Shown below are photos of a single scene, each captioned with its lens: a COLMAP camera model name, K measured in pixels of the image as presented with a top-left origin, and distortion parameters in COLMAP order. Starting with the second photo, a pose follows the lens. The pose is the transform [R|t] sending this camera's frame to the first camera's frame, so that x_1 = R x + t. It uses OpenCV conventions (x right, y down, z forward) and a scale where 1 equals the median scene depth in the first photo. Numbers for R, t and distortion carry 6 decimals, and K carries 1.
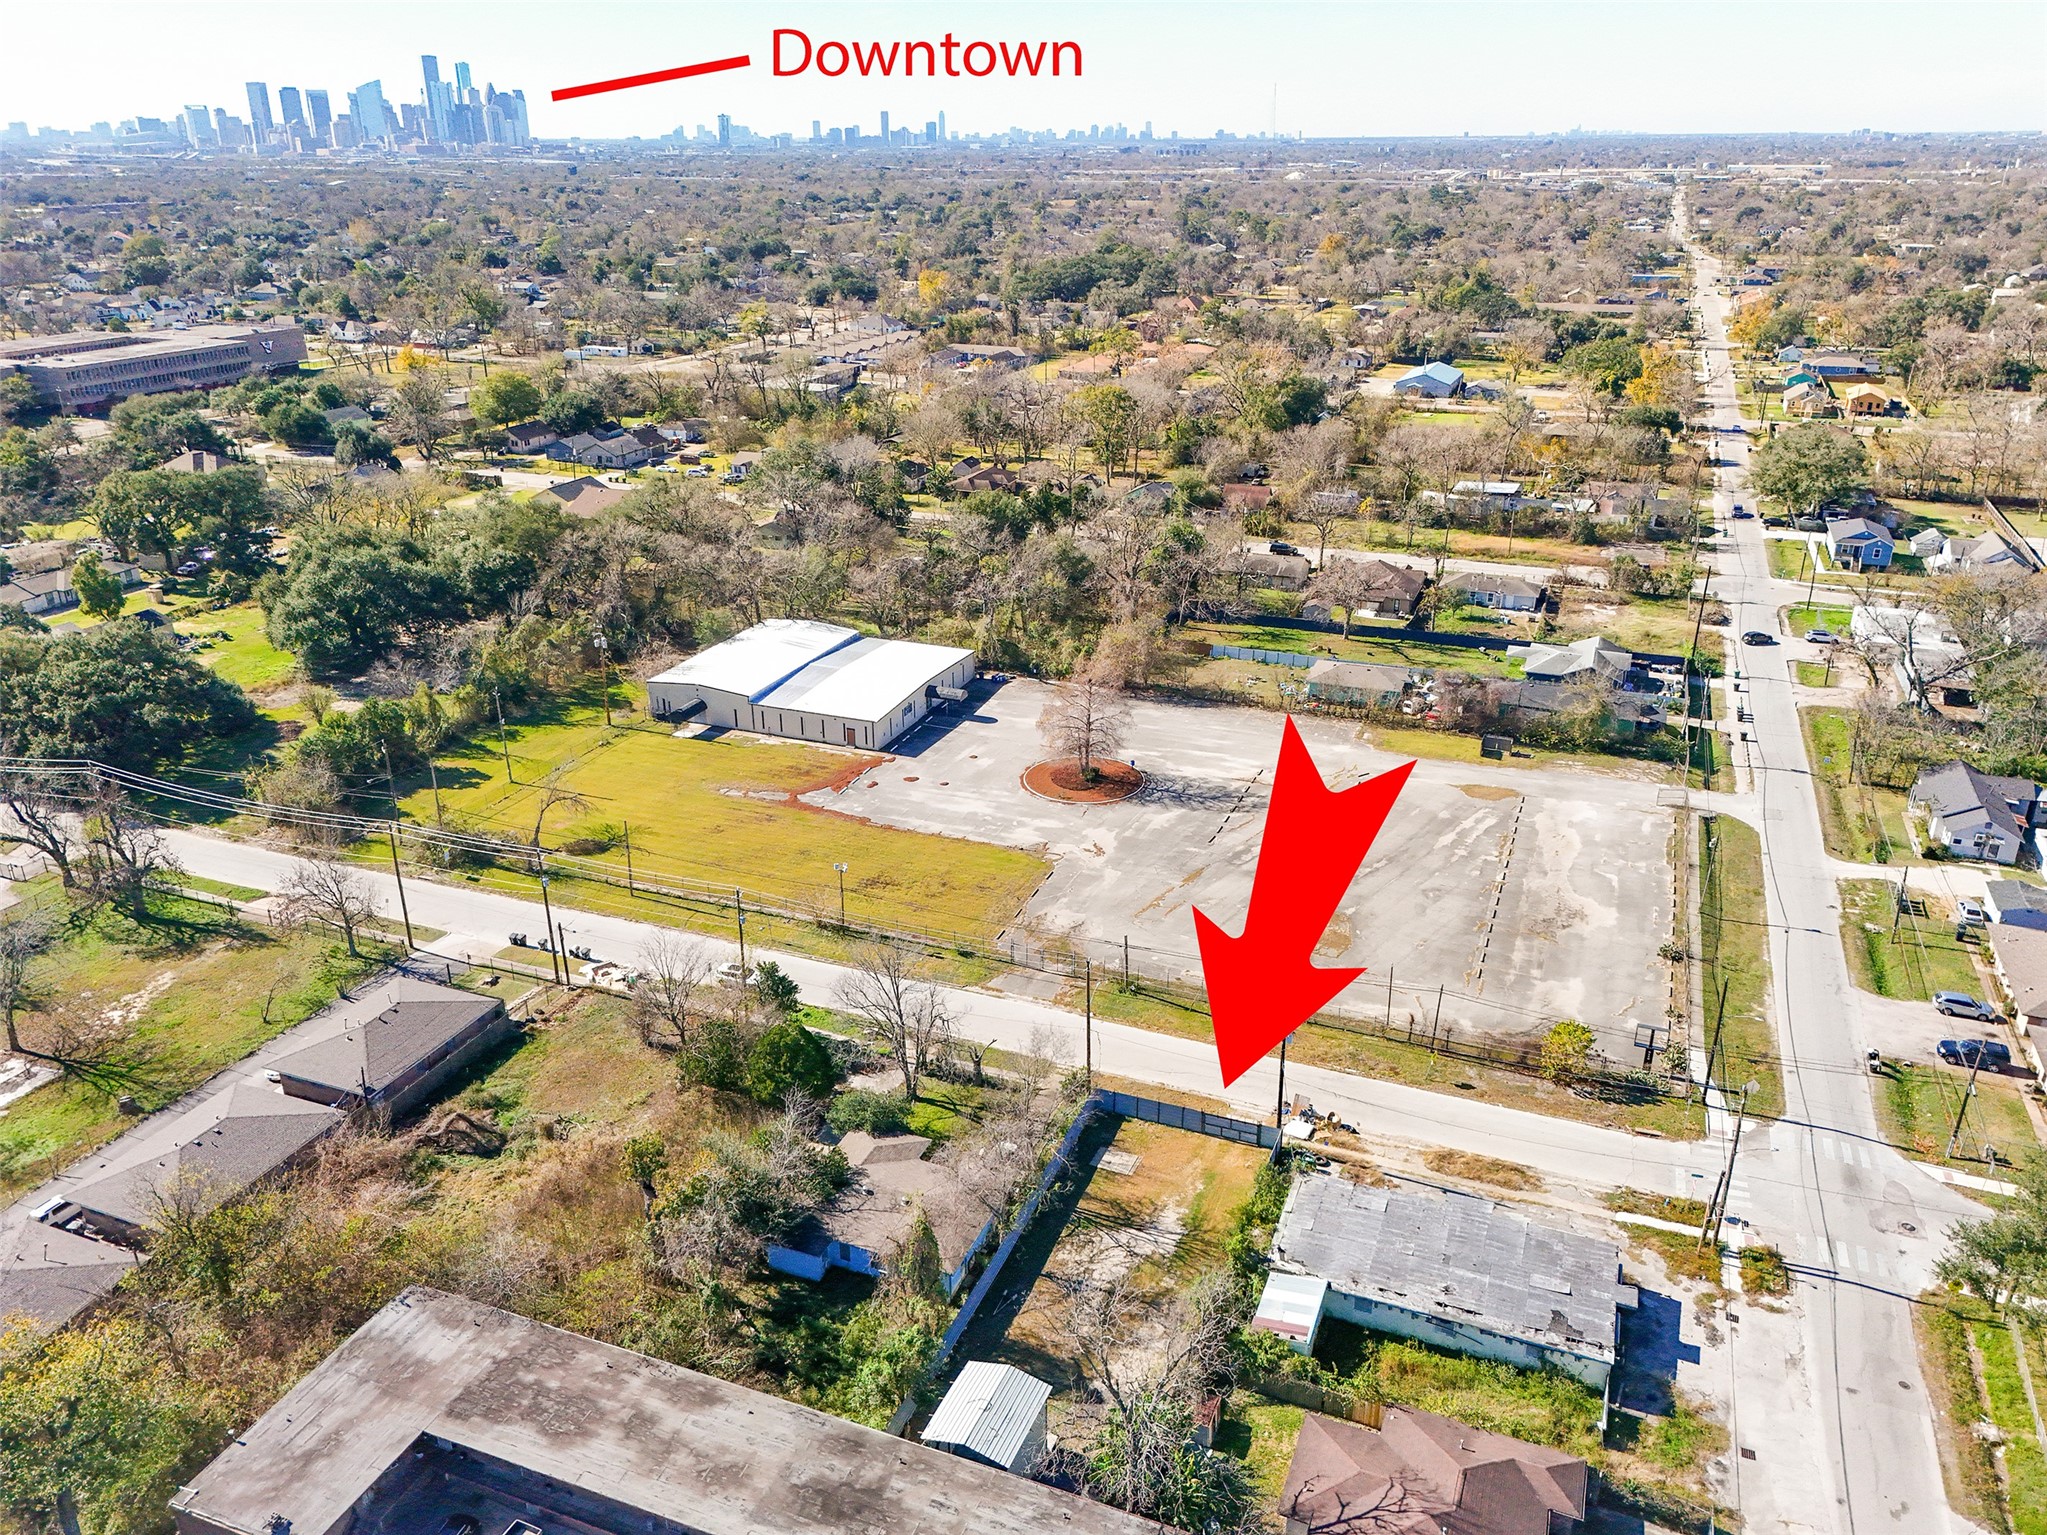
lens RADIAL K [[1504.9, 0, 1013.3], [0, 1504.9, 780.7], [0, 0, 1]] dist [0.037957, -0.023507]
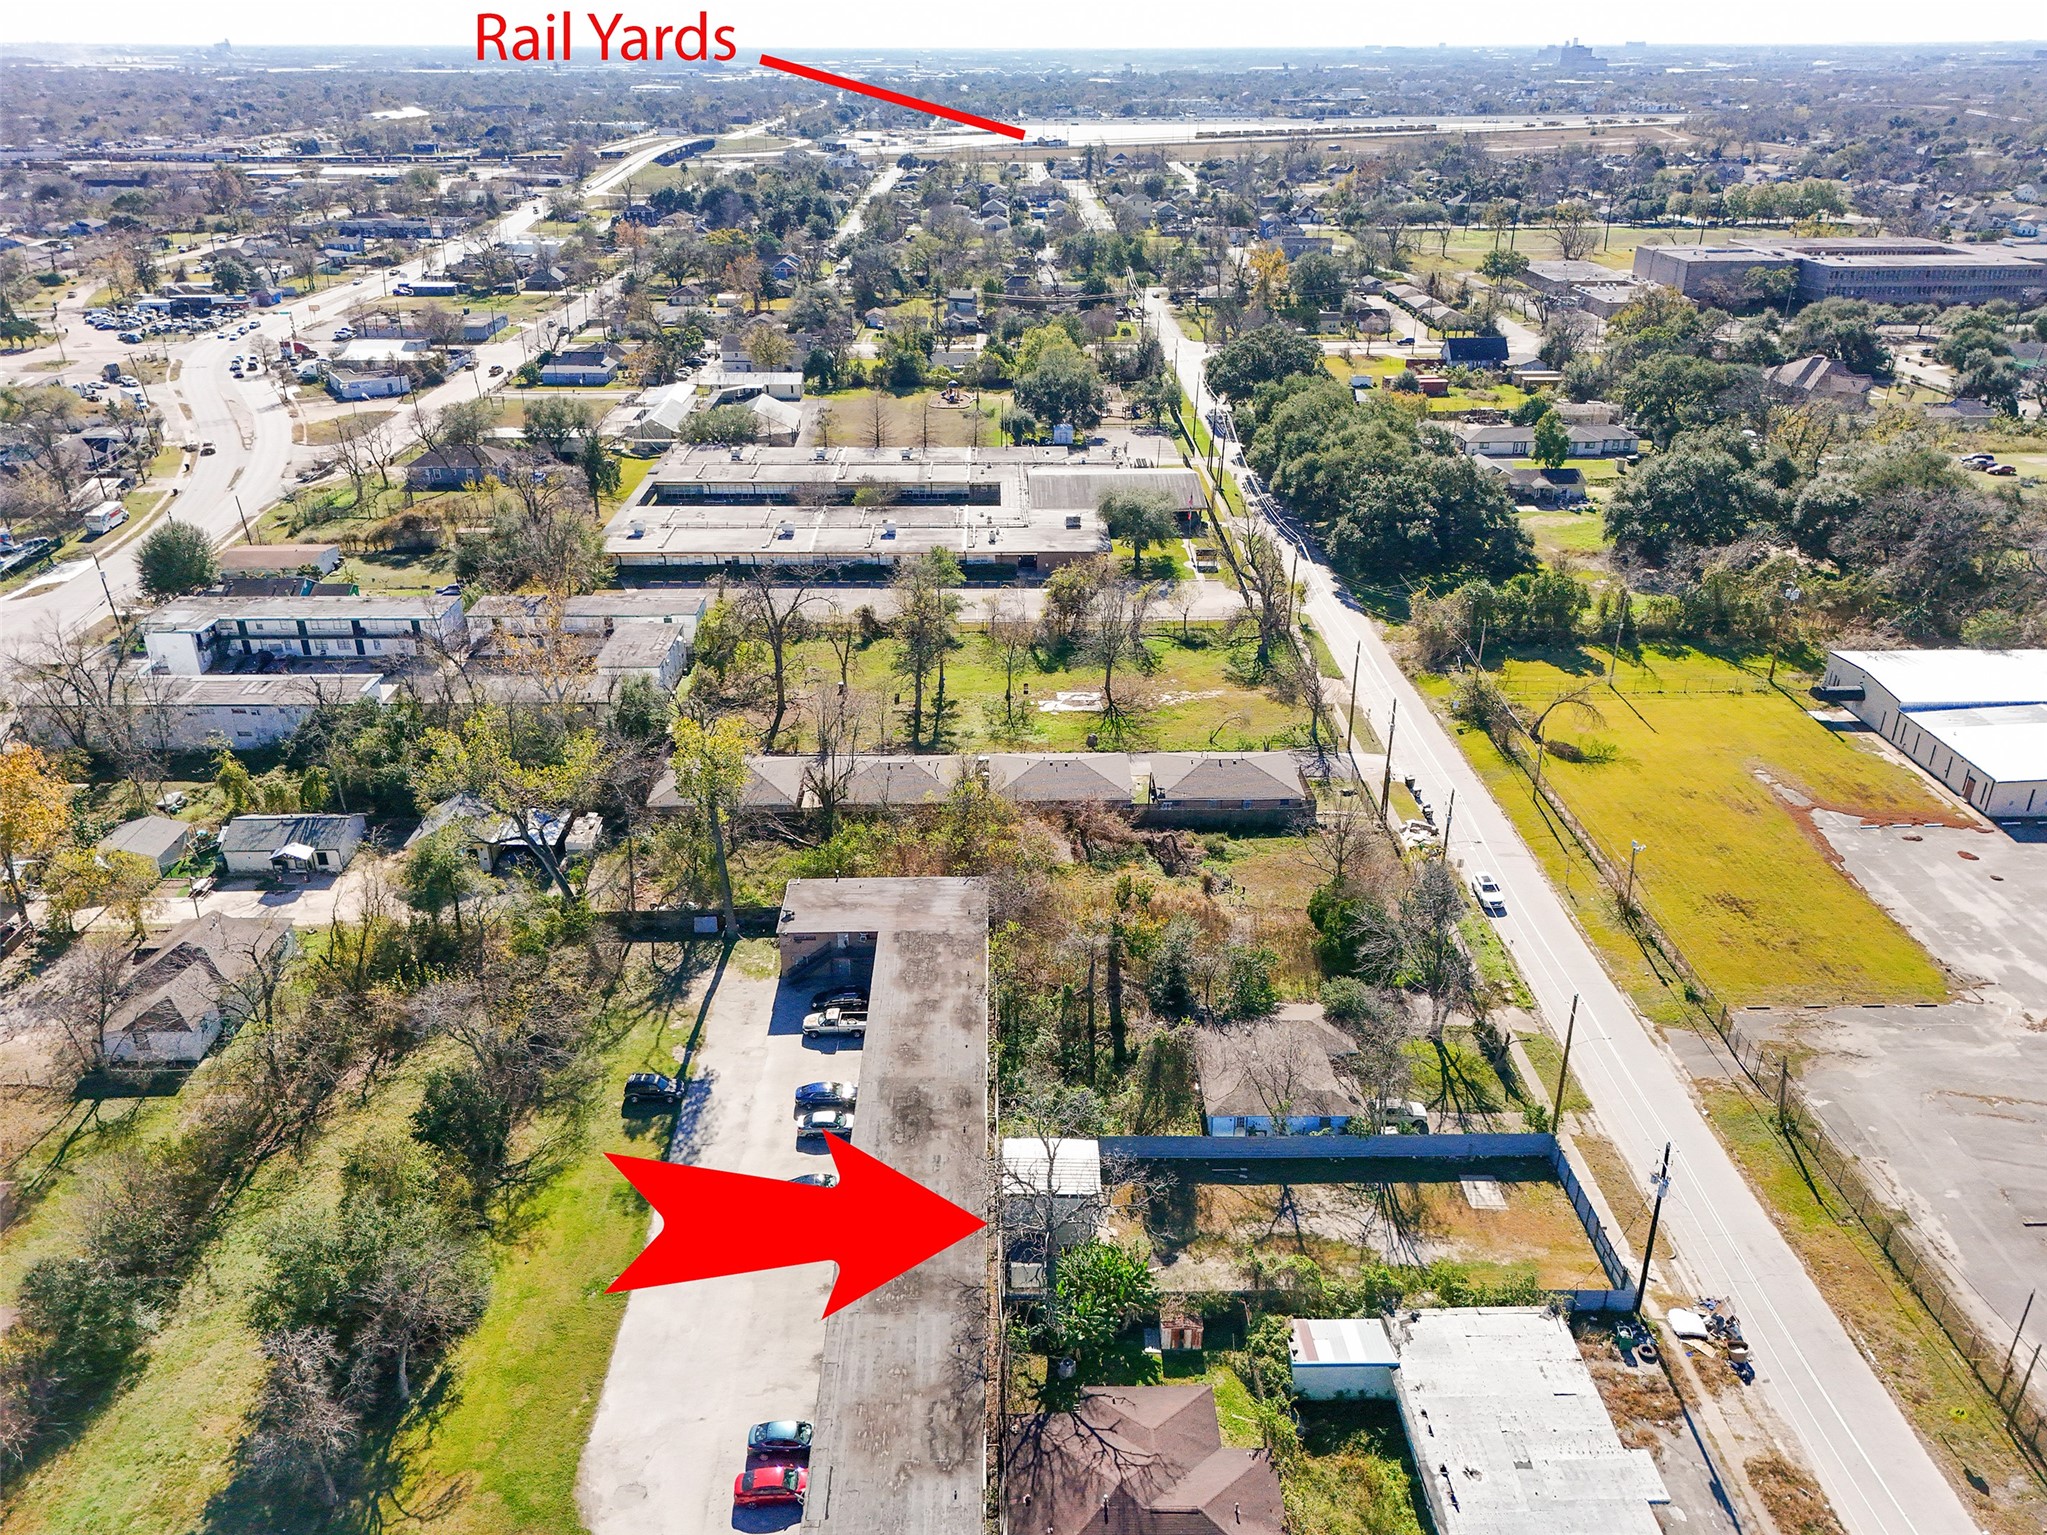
lens RADIAL K [[1504.9, 0, 1022.6], [0, 1504.9, 768.8], [0, 0, 1]] dist [0.037957, -0.023507]
pose [[0.384529, 0.396309, -0.833713, 0.448293], [-0.356264, 0.896894, 0.262024, -0.085509], [0.851594, 0.196266, 0.486072, 0.190433]]
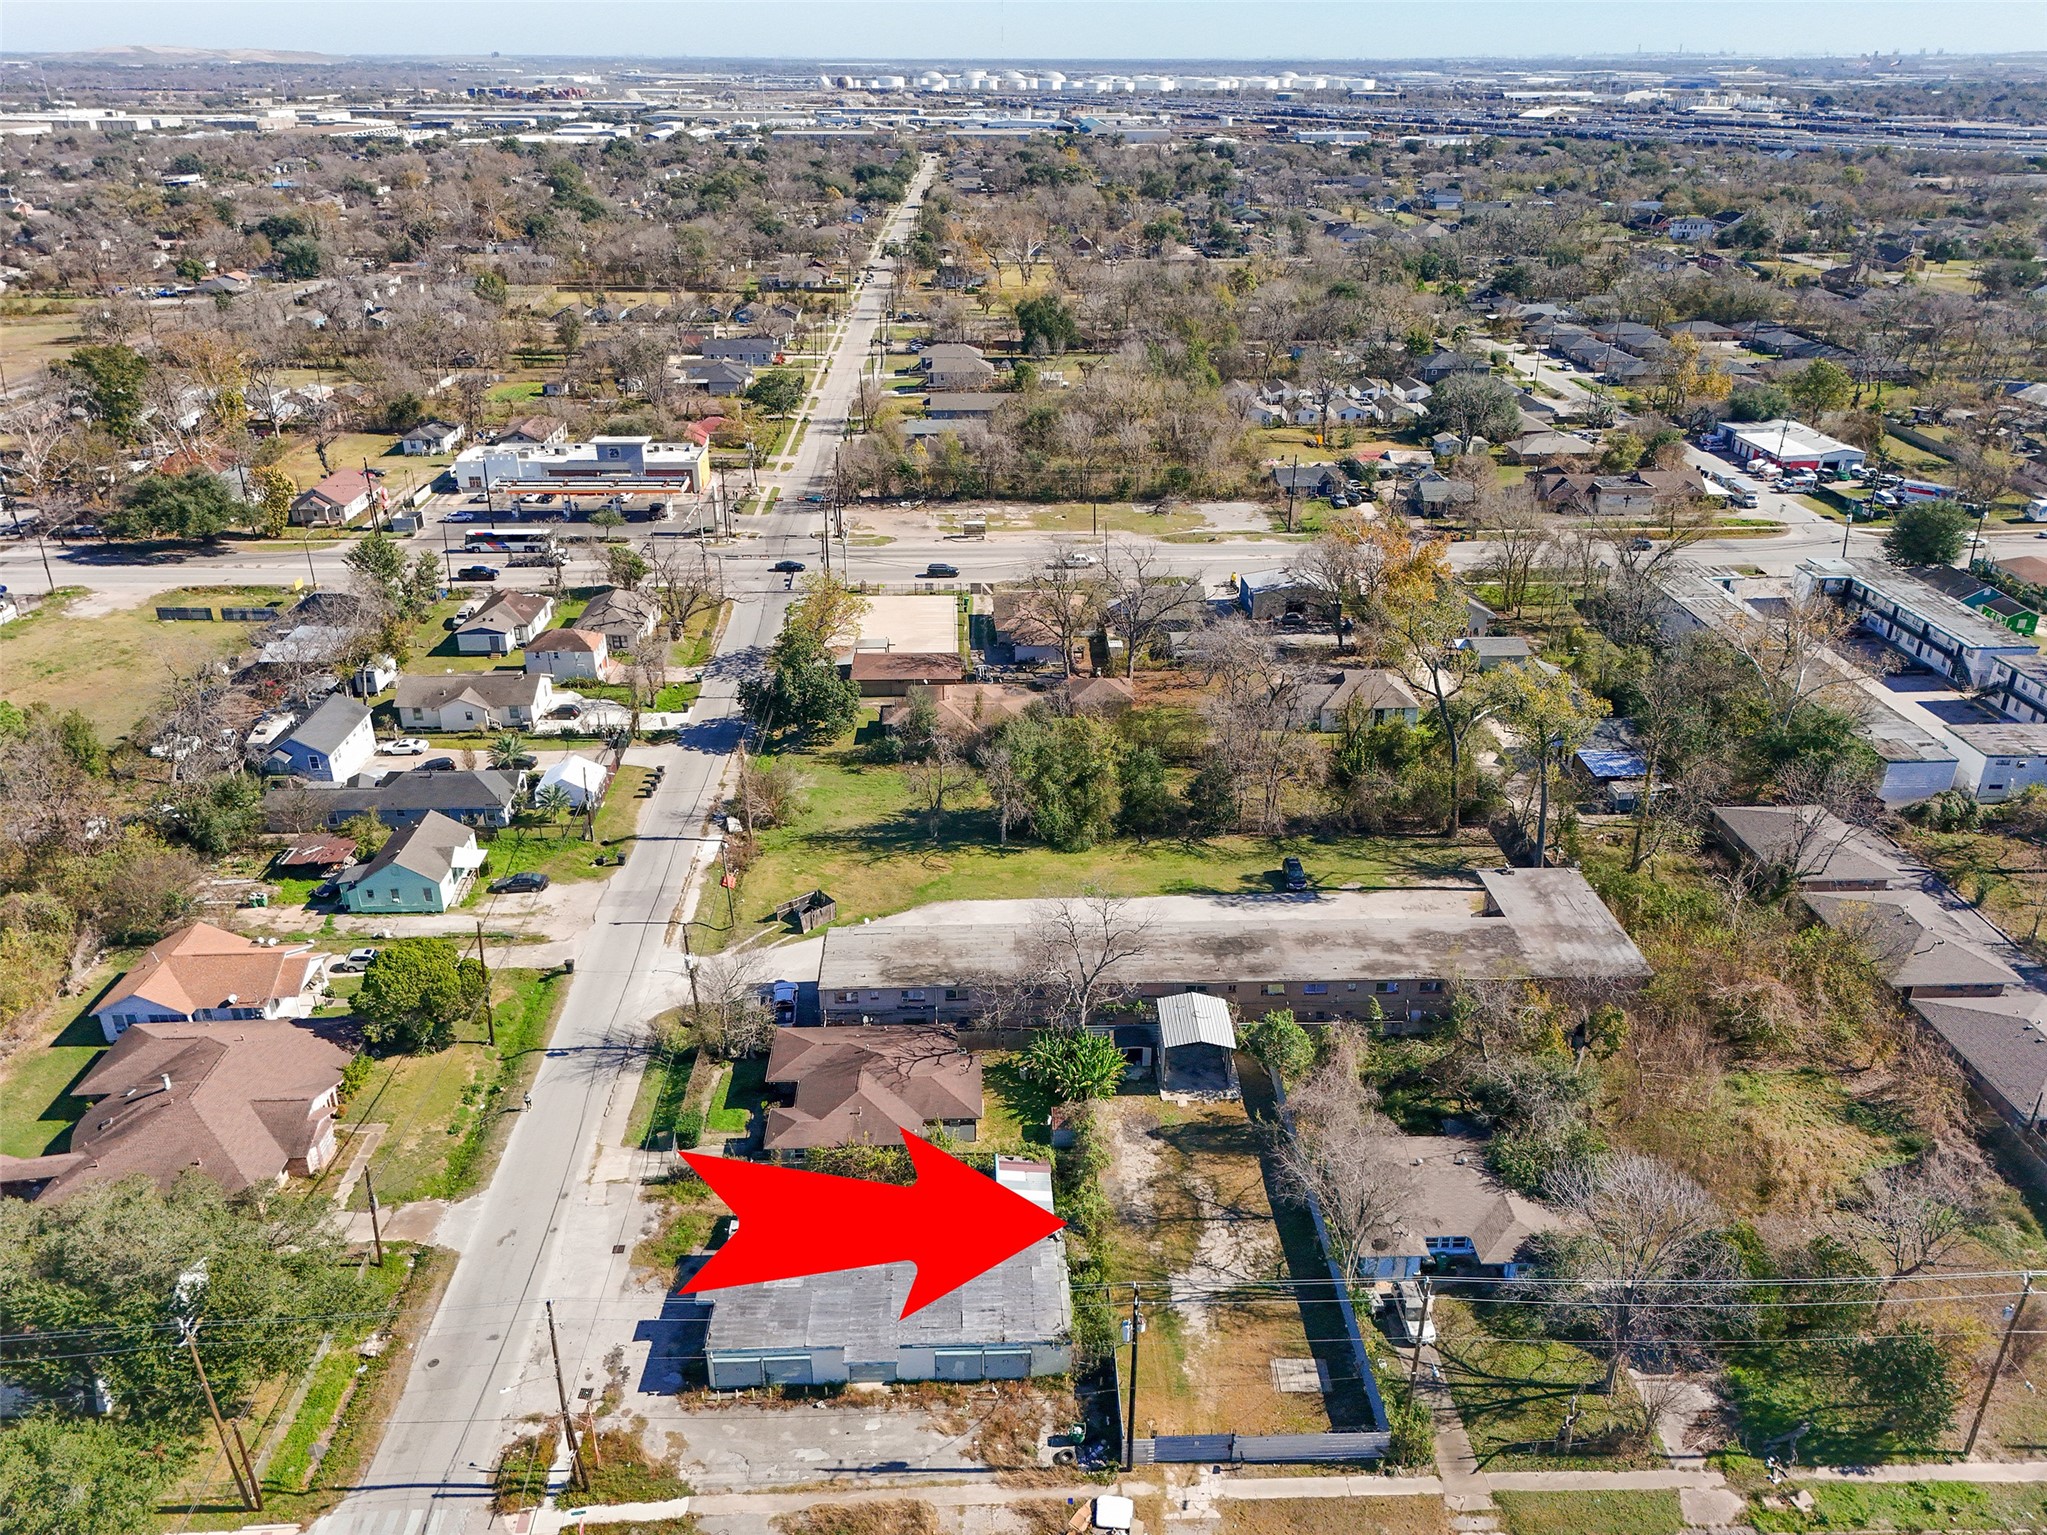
lens RADIAL K [[1504.9, 0, 1012.1], [0, 1504.9, 766.0], [0, 0, 1]] dist [0.037957, -0.023507]
pose [[-0.916466, 0.167042, -0.363575, 0.317057], [-0.158773, 0.682247, 0.713674, -0.364719], [0.367261, 0.711784, -0.598734, 0.855990]]
